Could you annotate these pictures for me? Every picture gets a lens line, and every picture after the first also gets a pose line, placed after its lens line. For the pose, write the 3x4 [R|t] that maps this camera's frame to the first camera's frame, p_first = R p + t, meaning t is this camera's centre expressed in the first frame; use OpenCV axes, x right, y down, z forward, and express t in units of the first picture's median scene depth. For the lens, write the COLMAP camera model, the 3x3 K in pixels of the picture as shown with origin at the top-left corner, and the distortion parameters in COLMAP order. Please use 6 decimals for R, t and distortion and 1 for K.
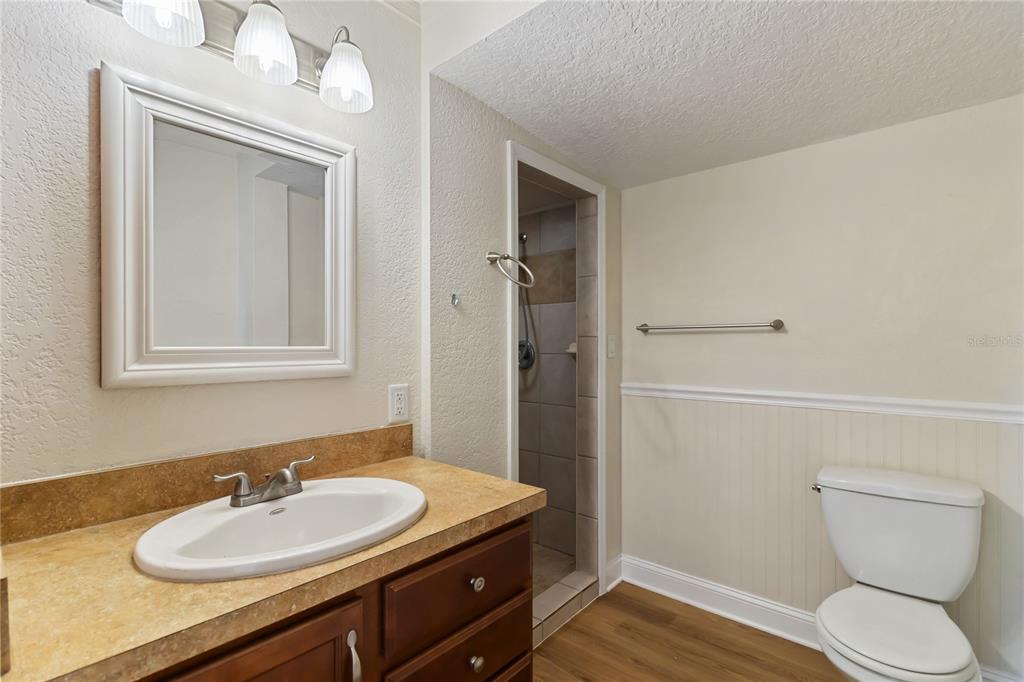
lens RADIAL K [[478.4, 0, 511.2], [0, 478.4, 346.4], [0, 0, 1]] dist [-0.000587, -0.000103]
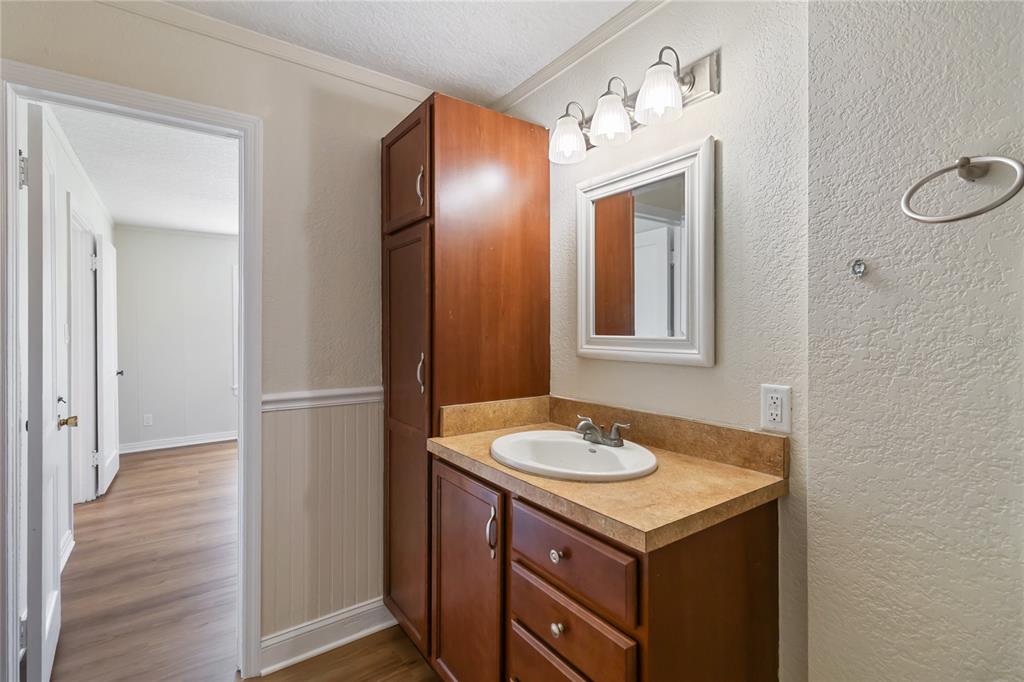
lens RADIAL K [[473.7, 0, 510.7], [0, 473.7, 331.5], [0, 0, 1]] dist [0.001724, 0.000214]
pose [[-0.230395, 0.004747, -0.973086, 0.730782], [-0.004659, 0.999971, 0.005982, -0.016472], [0.973086, 0.005912, -0.230366, 0.833508]]
